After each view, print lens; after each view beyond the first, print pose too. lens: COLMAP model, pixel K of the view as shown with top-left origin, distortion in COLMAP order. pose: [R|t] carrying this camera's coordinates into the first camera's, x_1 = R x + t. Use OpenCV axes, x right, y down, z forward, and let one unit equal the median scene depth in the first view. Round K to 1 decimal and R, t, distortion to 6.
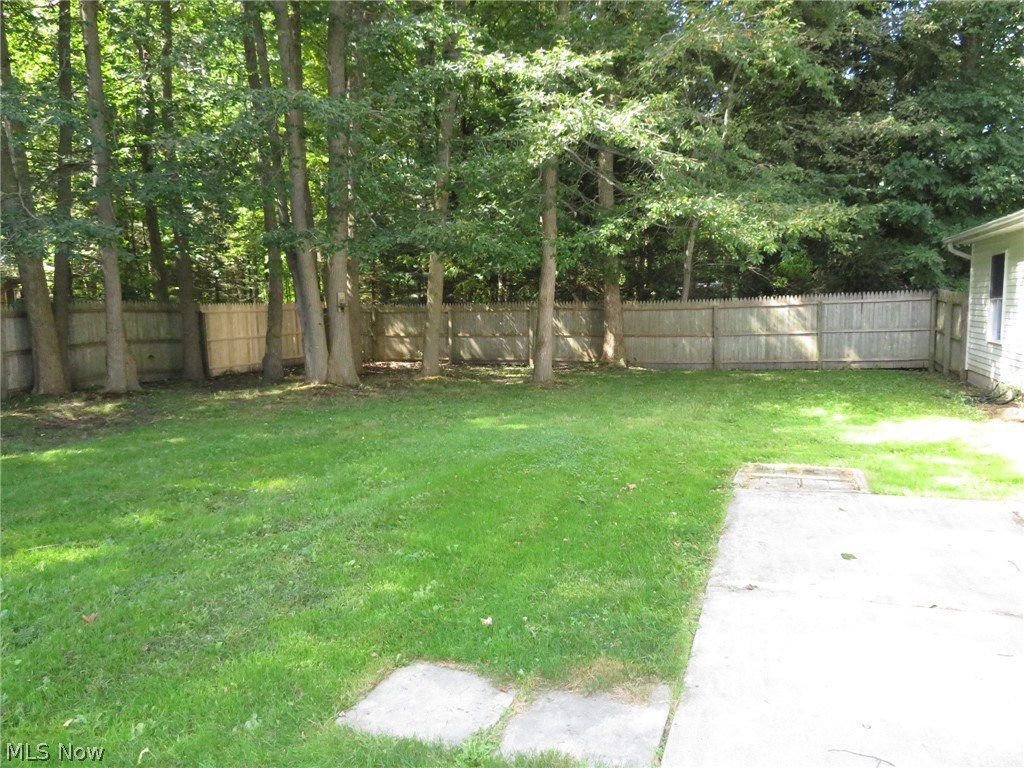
lens RADIAL K [[724.6, 0, 514.5], [0, 724.6, 385.7], [0, 0, 1]] dist [-0.013496, 0.001599]
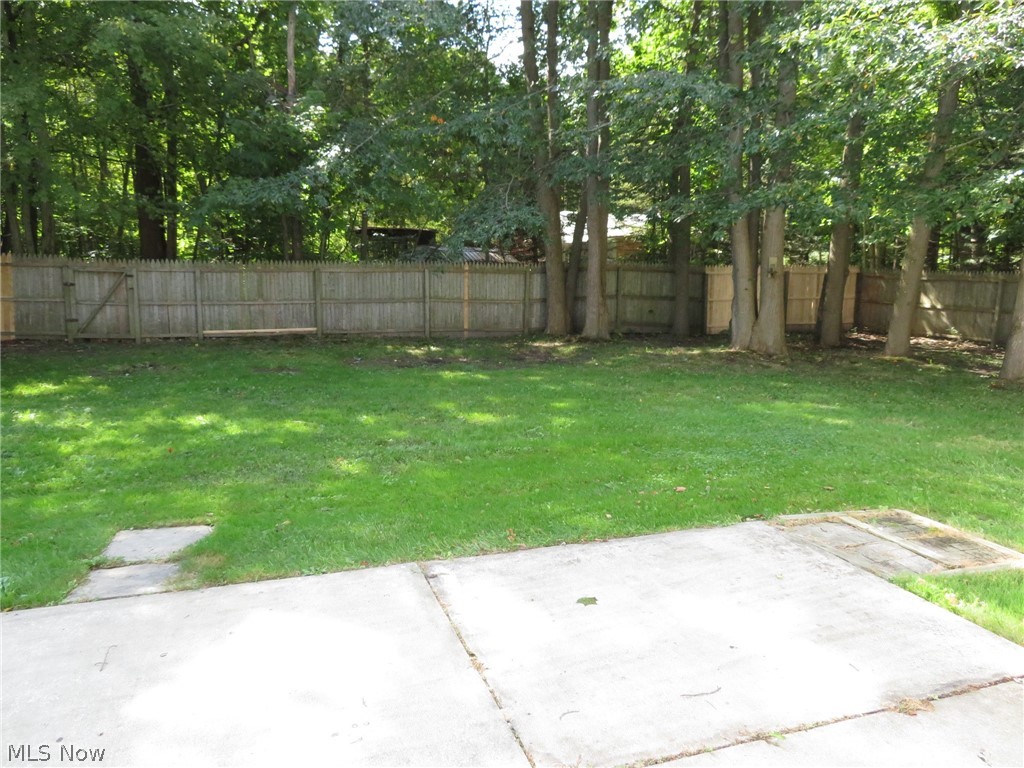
lens RADIAL K [[724.6, 0, 514.5], [0, 724.6, 385.7], [0, 0, 1]] dist [-0.013496, 0.001599]
pose [[0.640816, 0.146298, -0.753626, 0.323624], [-0.104739, 0.989156, 0.102959, -0.026010], [0.760516, 0.012956, 0.649190, 0.131179]]
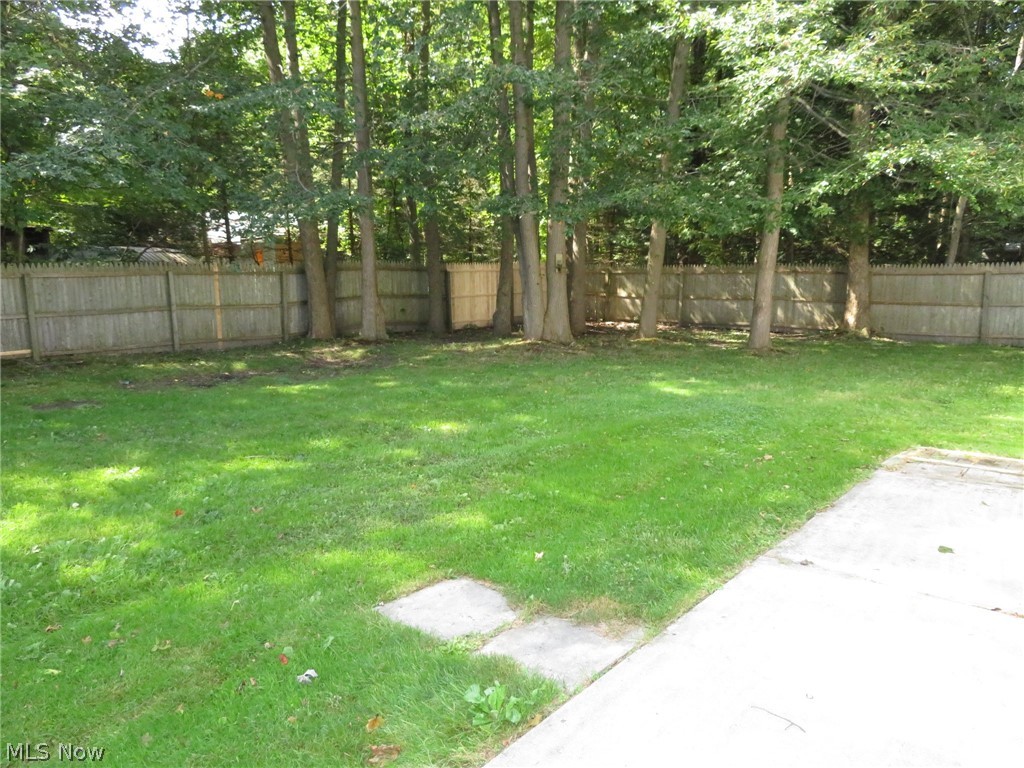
lens RADIAL K [[724.6, 0, 514.5], [0, 724.6, 385.7], [0, 0, 1]] dist [-0.013496, 0.001599]
pose [[0.936743, 0.065601, -0.343816, 0.081913], [-0.046950, 0.996952, 0.062305, -0.001107], [0.346856, -0.042221, 0.936968, -0.014057]]
